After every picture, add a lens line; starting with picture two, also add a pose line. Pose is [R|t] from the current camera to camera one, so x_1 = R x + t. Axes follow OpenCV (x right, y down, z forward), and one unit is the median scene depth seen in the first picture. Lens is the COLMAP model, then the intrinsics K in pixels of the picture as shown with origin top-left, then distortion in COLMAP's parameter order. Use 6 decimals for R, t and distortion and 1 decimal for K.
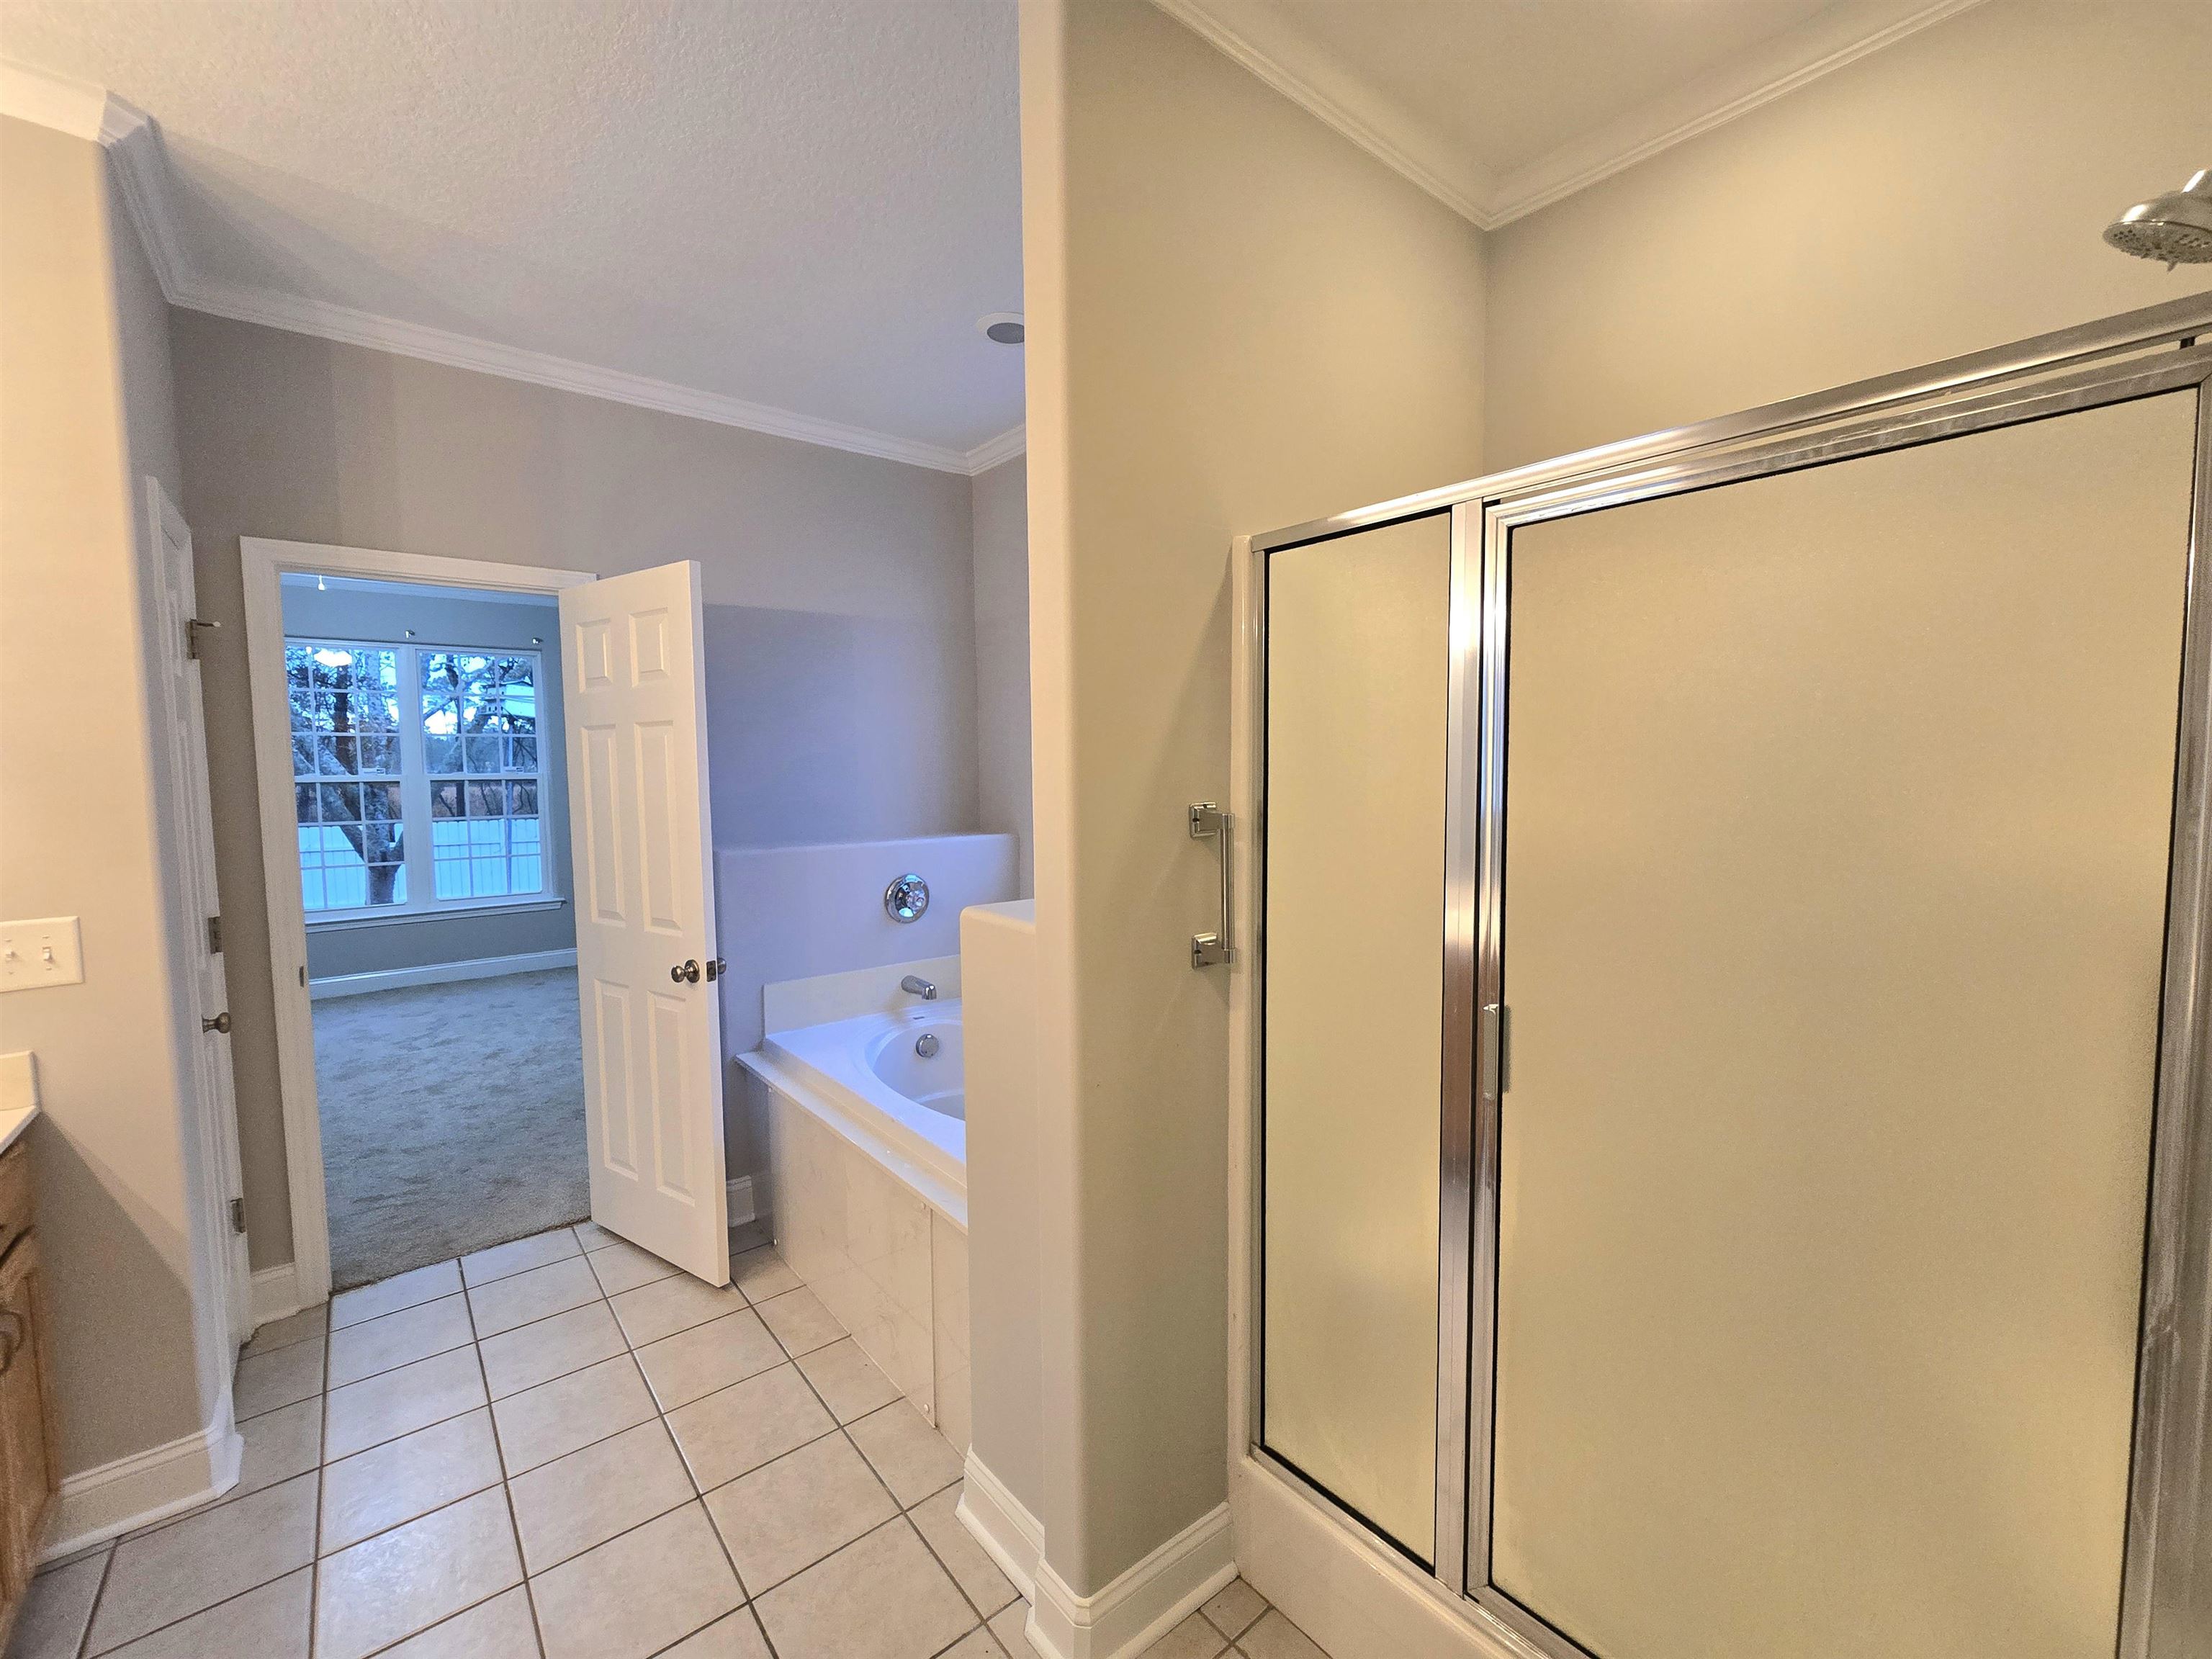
lens RADIAL K [[905.0, 0, 1092.2], [0, 905.0, 825.7], [0, 0, 1]] dist [-0.002004, 0.000010]
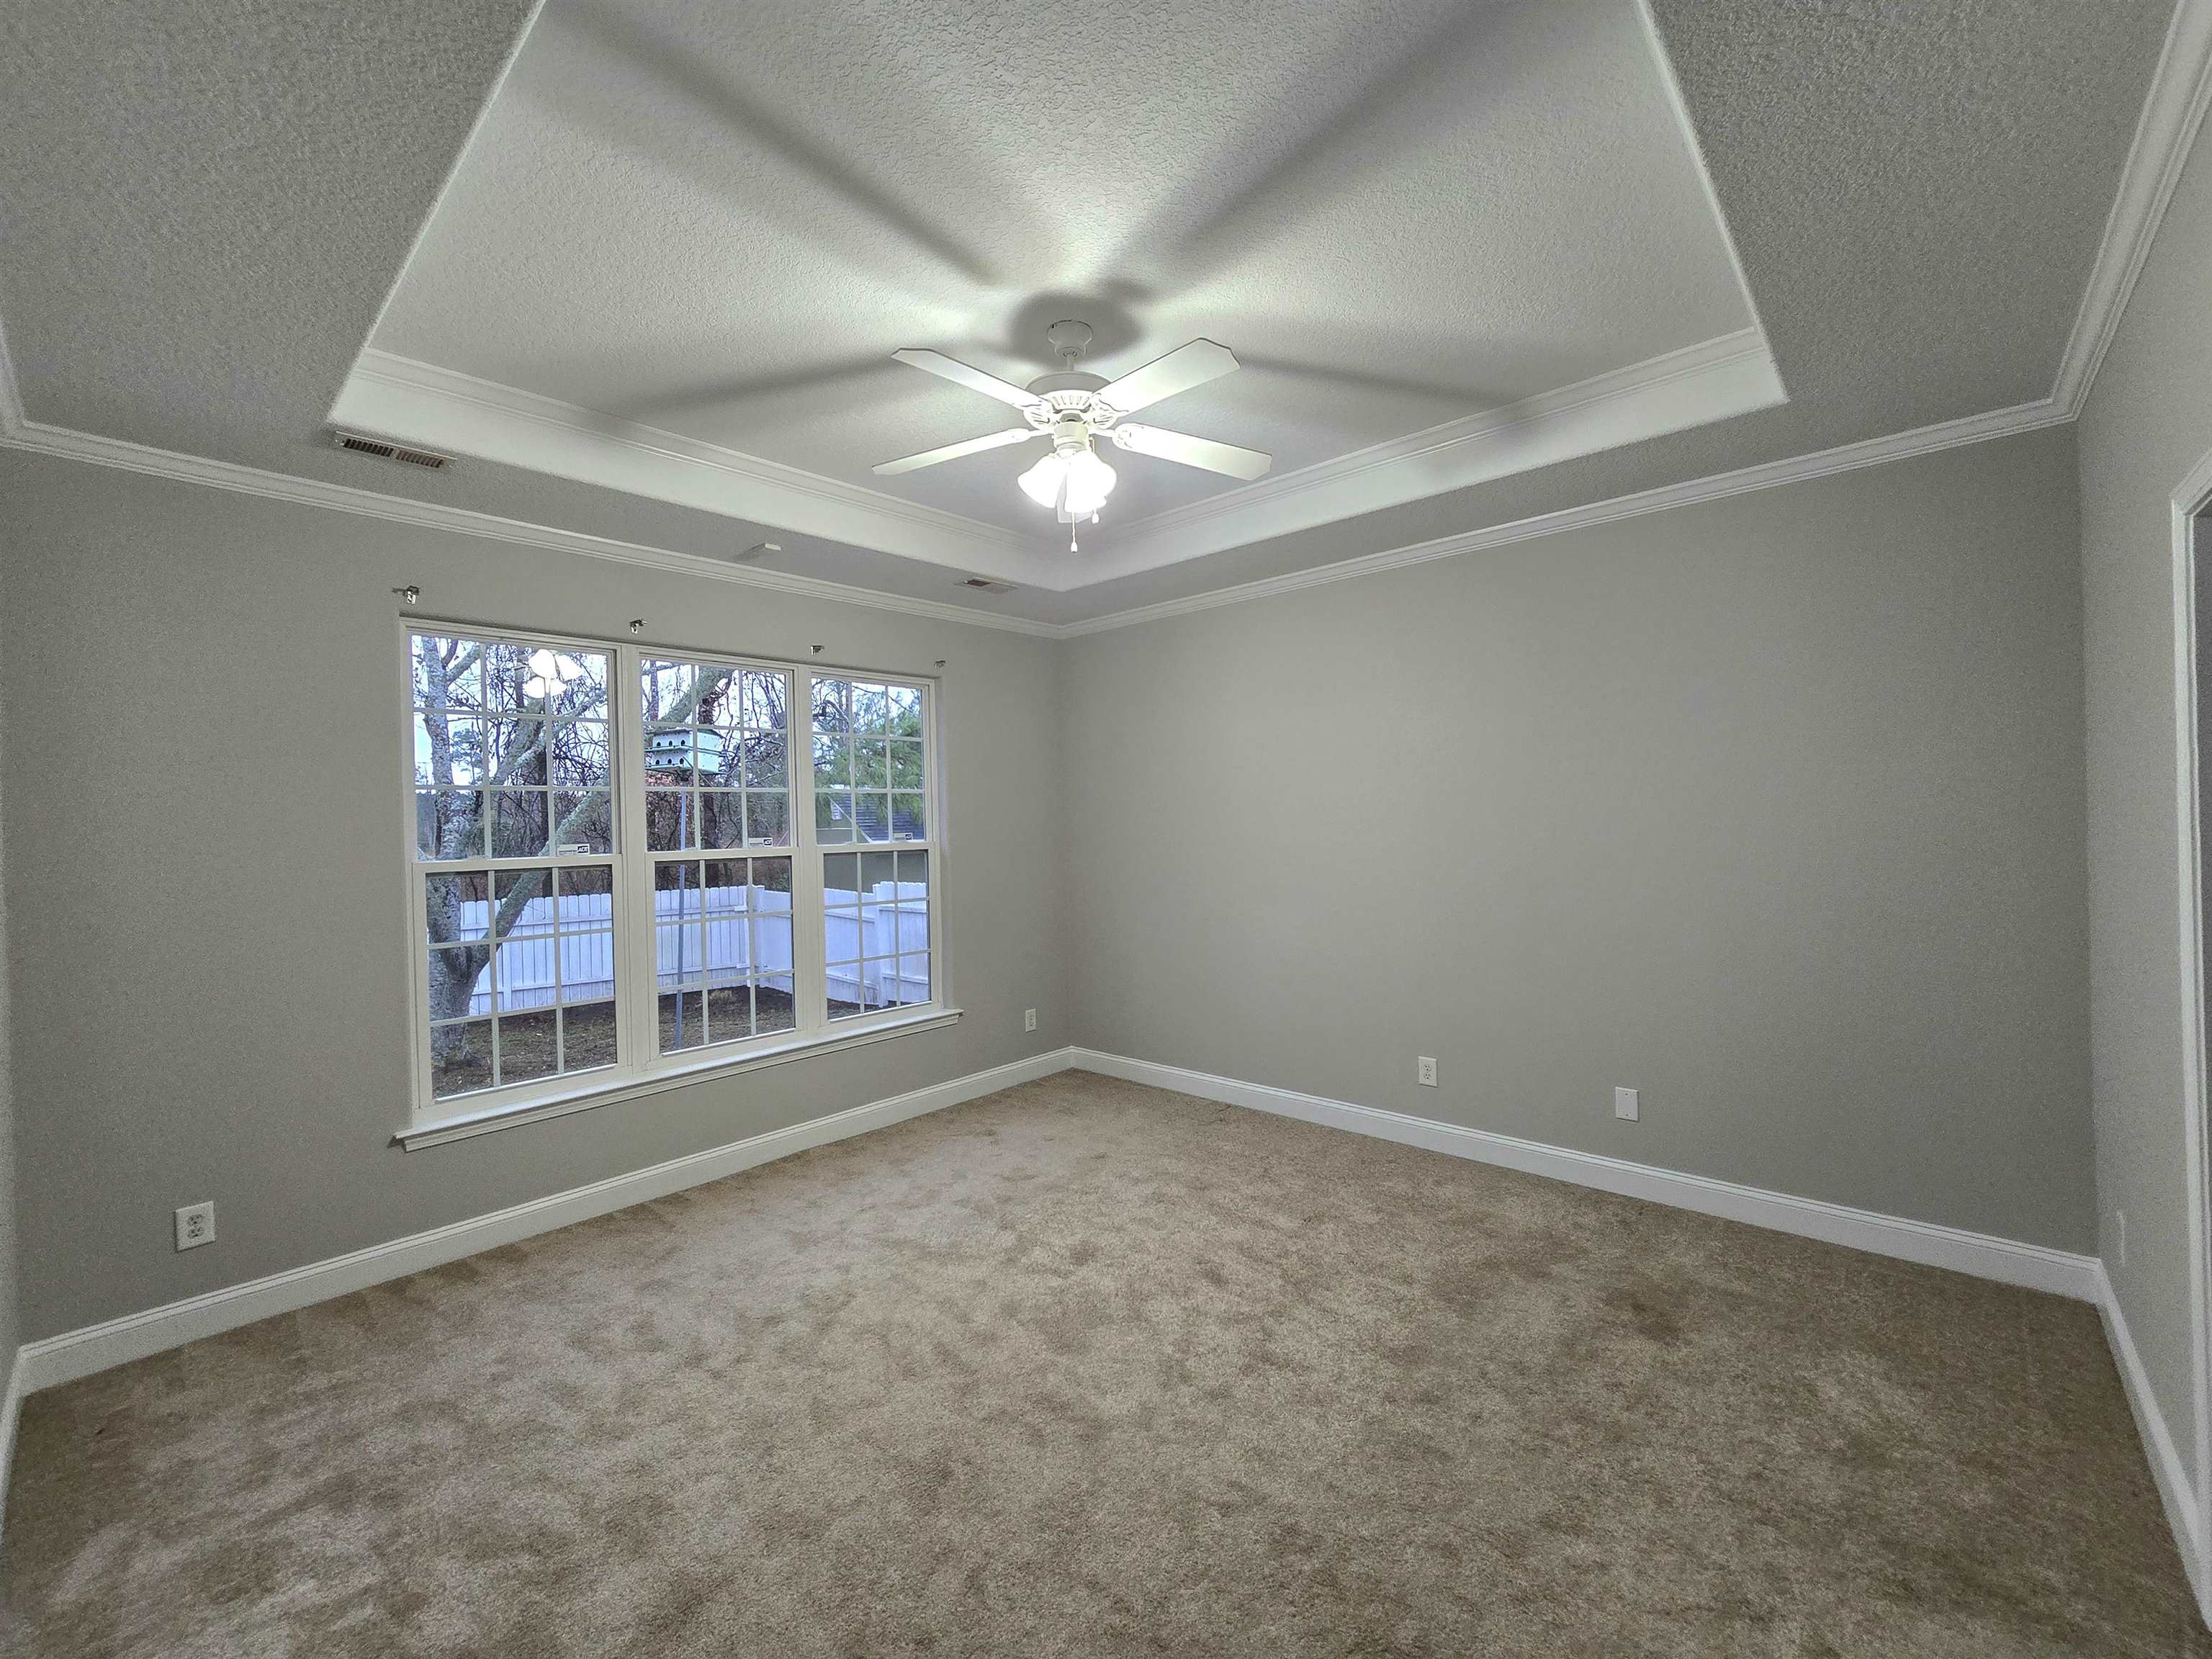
lens RADIAL K [[905.0, 0, 1106.4], [0, 905.0, 825.6], [0, 0, 1]] dist [-0.002004, 0.000010]
pose [[0.989172, -0.015169, 0.145978, -1.418650], [0.024597, 0.997710, -0.062999, -0.049097], [-0.144688, 0.065908, 0.987280, 0.601160]]
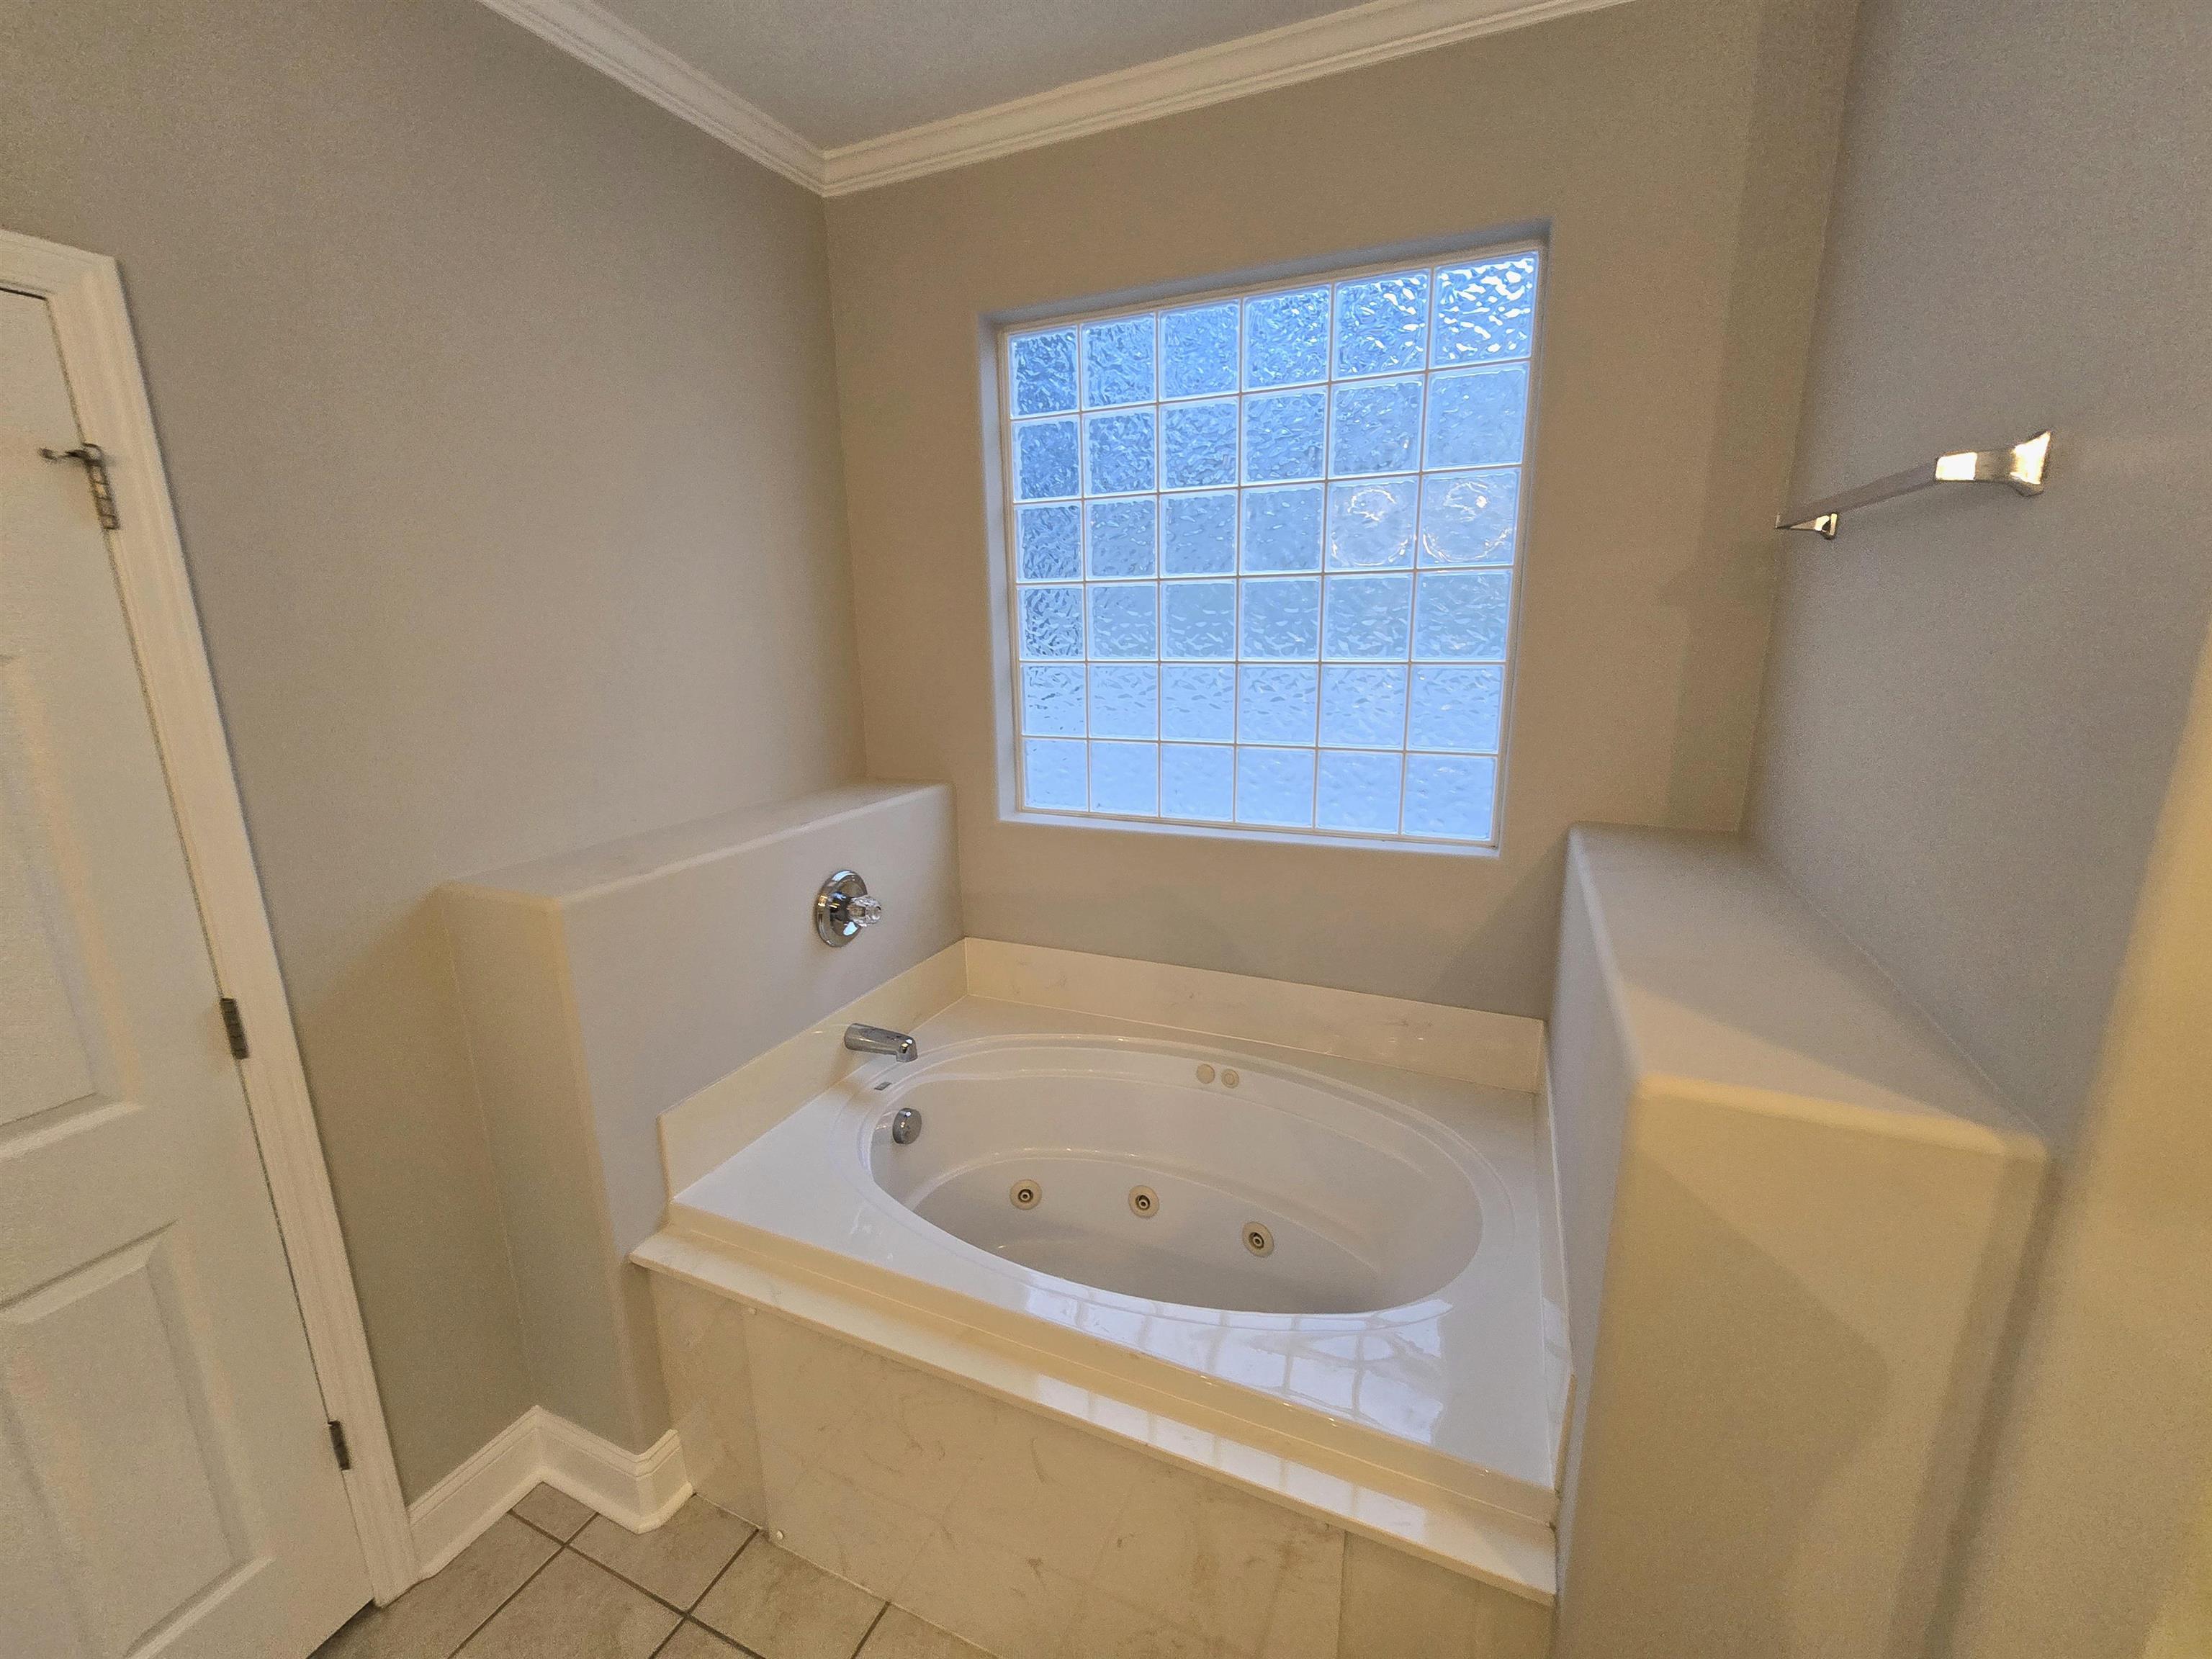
lens RADIAL K [[905.0, 0, 1107.6], [0, 905.0, 817.9], [0, 0, 1]] dist [-0.002004, 0.000010]
pose [[0.887992, -0.105347, 0.447630, -0.323128], [0.040413, 0.987517, 0.152237, -0.070020], [-0.458080, -0.117095, 0.881165, 0.383469]]
